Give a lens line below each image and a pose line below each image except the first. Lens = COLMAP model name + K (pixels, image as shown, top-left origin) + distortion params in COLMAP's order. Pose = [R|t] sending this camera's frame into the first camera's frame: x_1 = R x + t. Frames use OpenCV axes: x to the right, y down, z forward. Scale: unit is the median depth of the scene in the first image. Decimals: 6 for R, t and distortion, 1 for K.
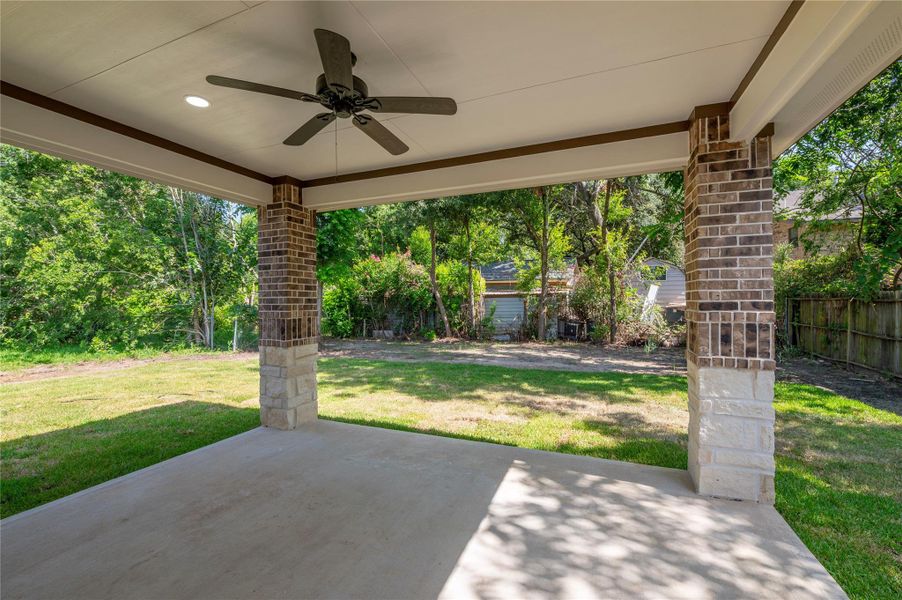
lens RADIAL K [[387.2, 0, 452.1], [0, 387.2, 297.9], [0, 0, 1]] dist [-0.000232, 0.000054]
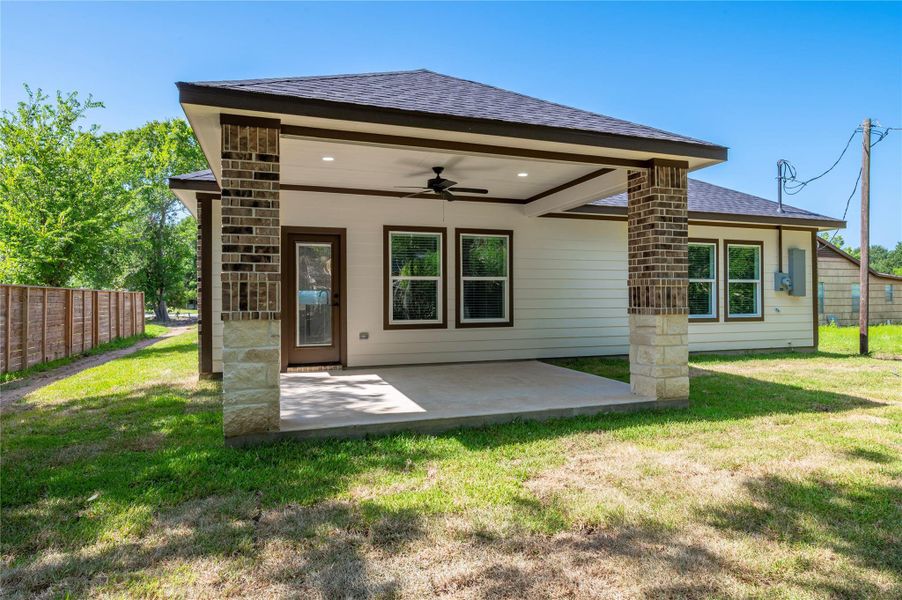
lens RADIAL K [[531.2, 0, 451.0], [0, 531.2, 300.0], [0, 0, 1]] dist [0.000270, 0.000062]
pose [[-0.784816, 0.004441, -0.619713, 0.814171], [0.007393, 0.999970, -0.002196, 0.085322], [0.619685, -0.006305, -0.784825, 1.754024]]
